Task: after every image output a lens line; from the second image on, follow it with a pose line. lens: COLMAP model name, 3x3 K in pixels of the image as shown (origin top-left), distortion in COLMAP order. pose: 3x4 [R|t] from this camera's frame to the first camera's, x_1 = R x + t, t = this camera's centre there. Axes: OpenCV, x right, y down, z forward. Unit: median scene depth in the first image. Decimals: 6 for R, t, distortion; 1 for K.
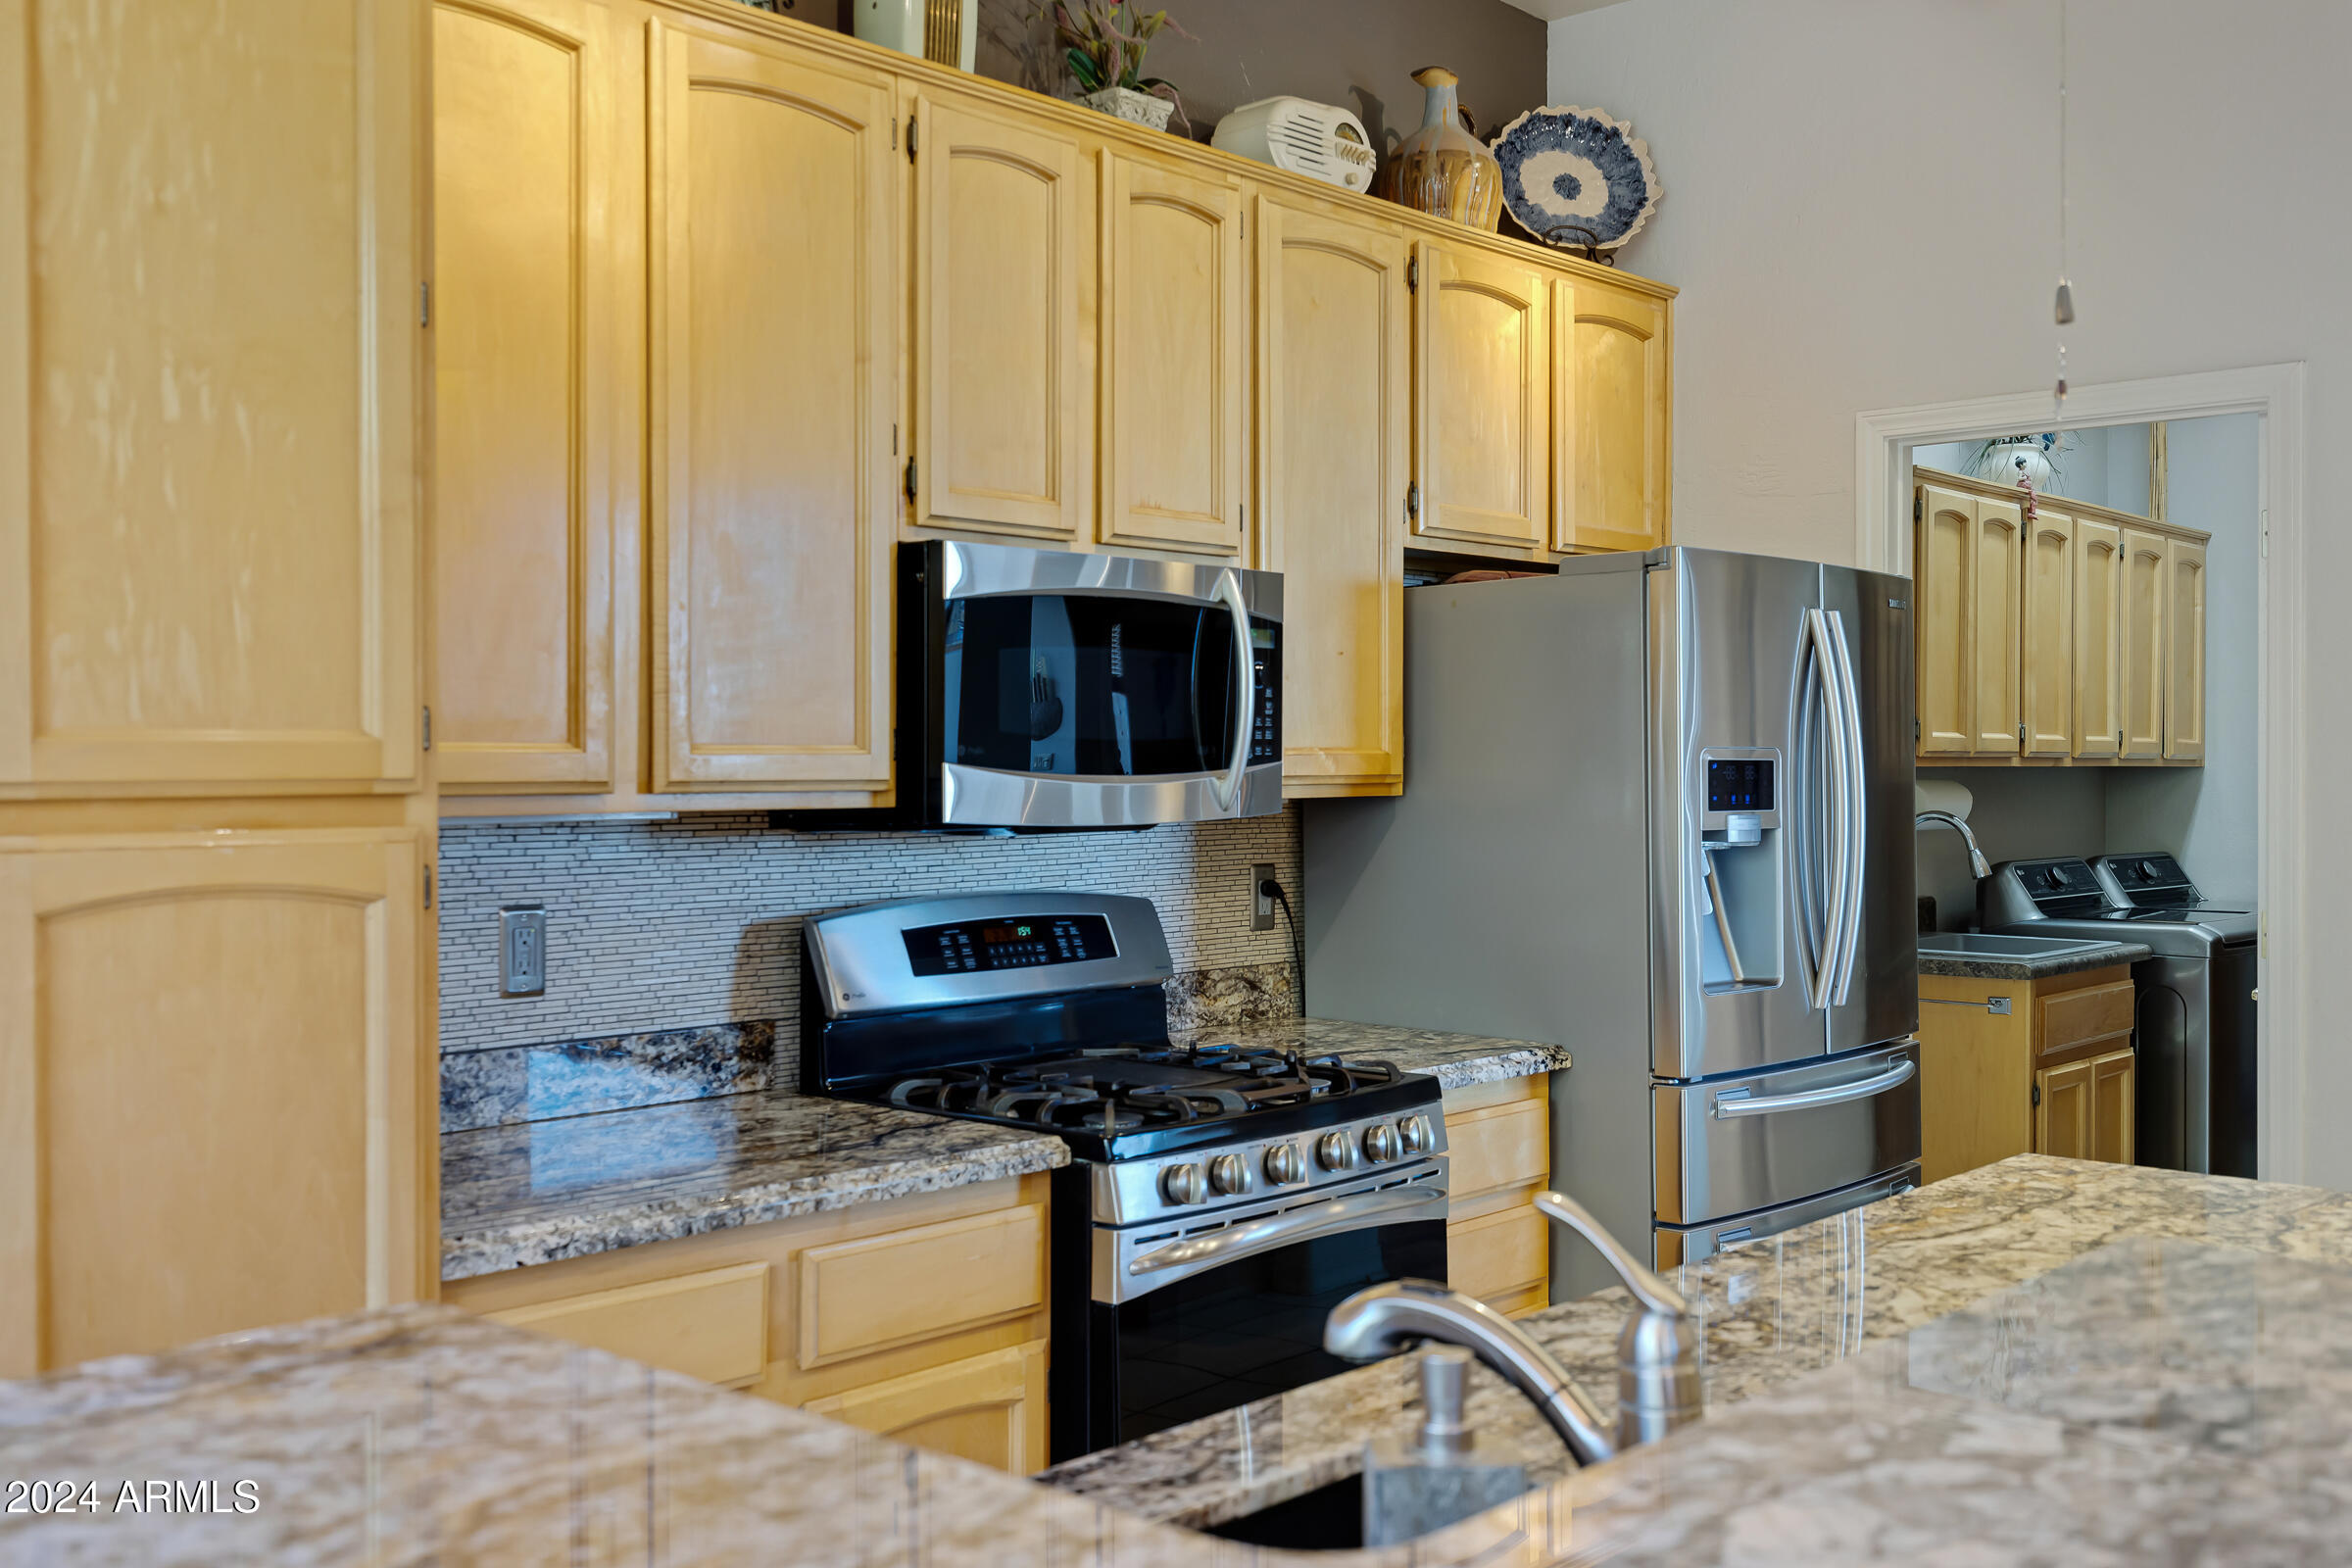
lens RADIAL K [[2271.7, 0, 1180.9], [0, 2271.7, 771.1], [0, 0, 1]] dist [0.011199, 0.001352]
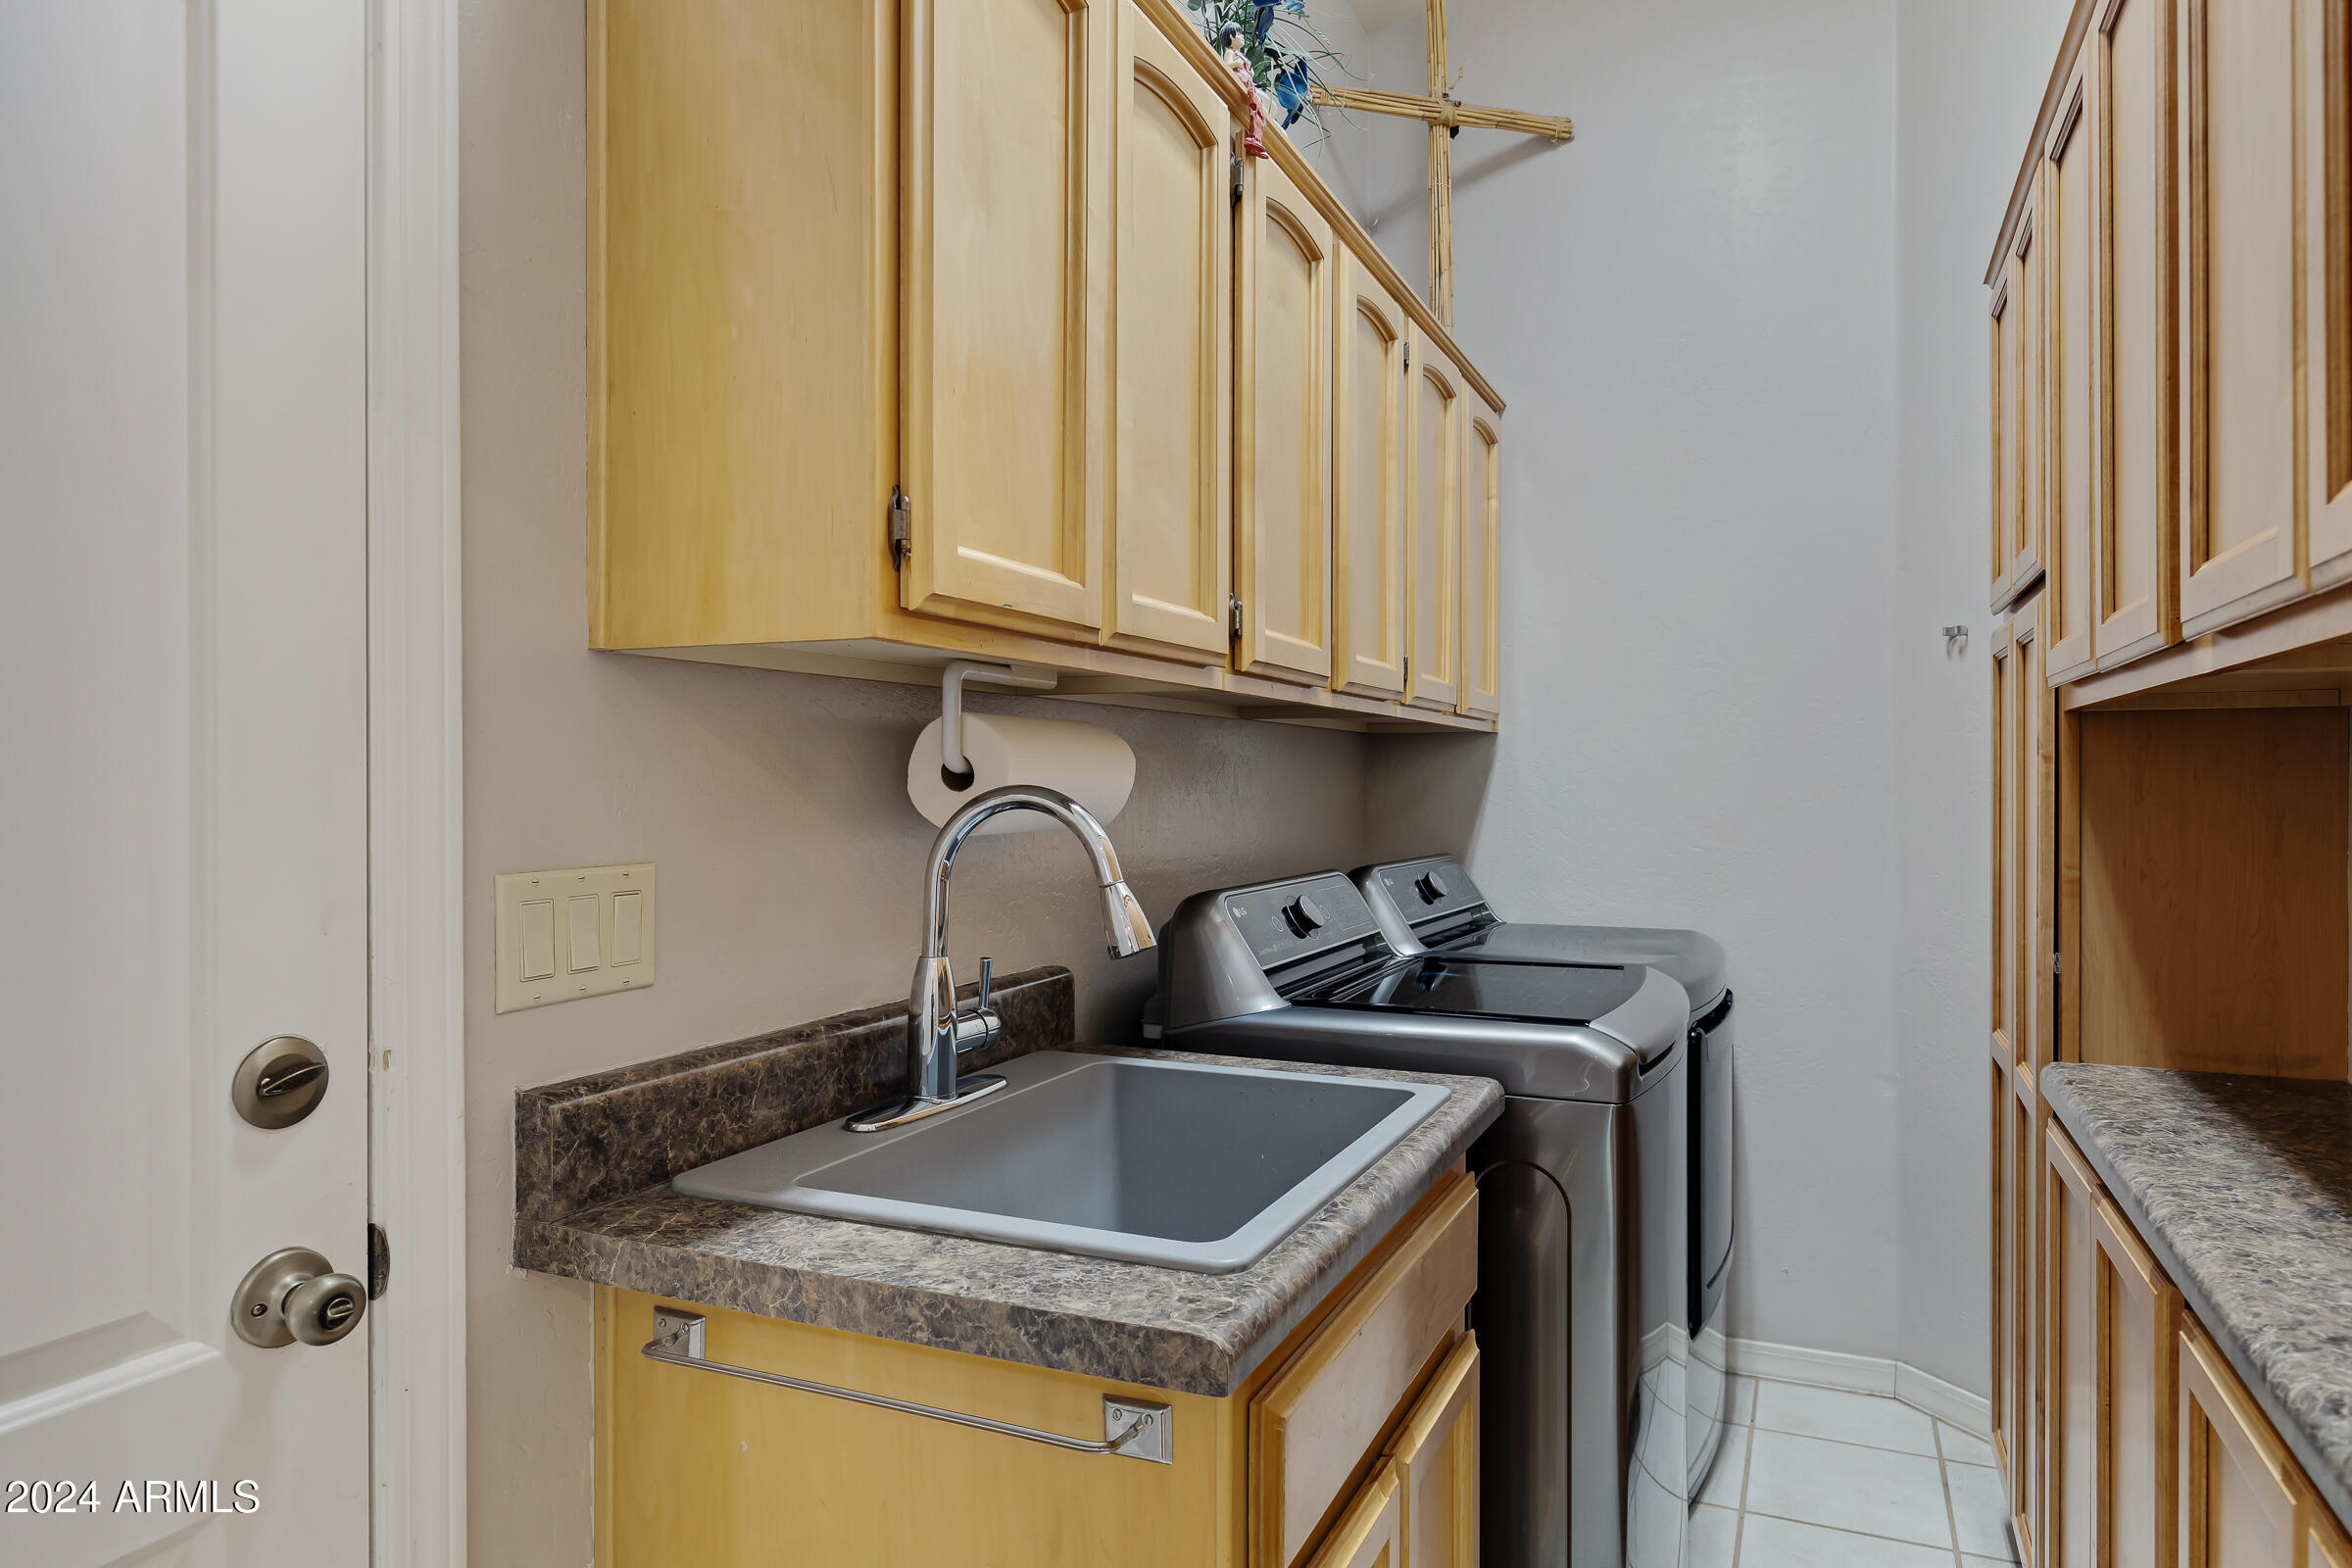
lens RADIAL K [[1259.6, 0, 1176.0], [0, 1259.6, 784.0], [0, 0, 1]] dist [0.000360, -0.000006]
pose [[0.964277, -0.002755, 0.264880, 0.285795], [0.003312, 0.999993, -0.001654, 0.016783], [-0.264874, 0.002472, 0.964280, 0.745499]]
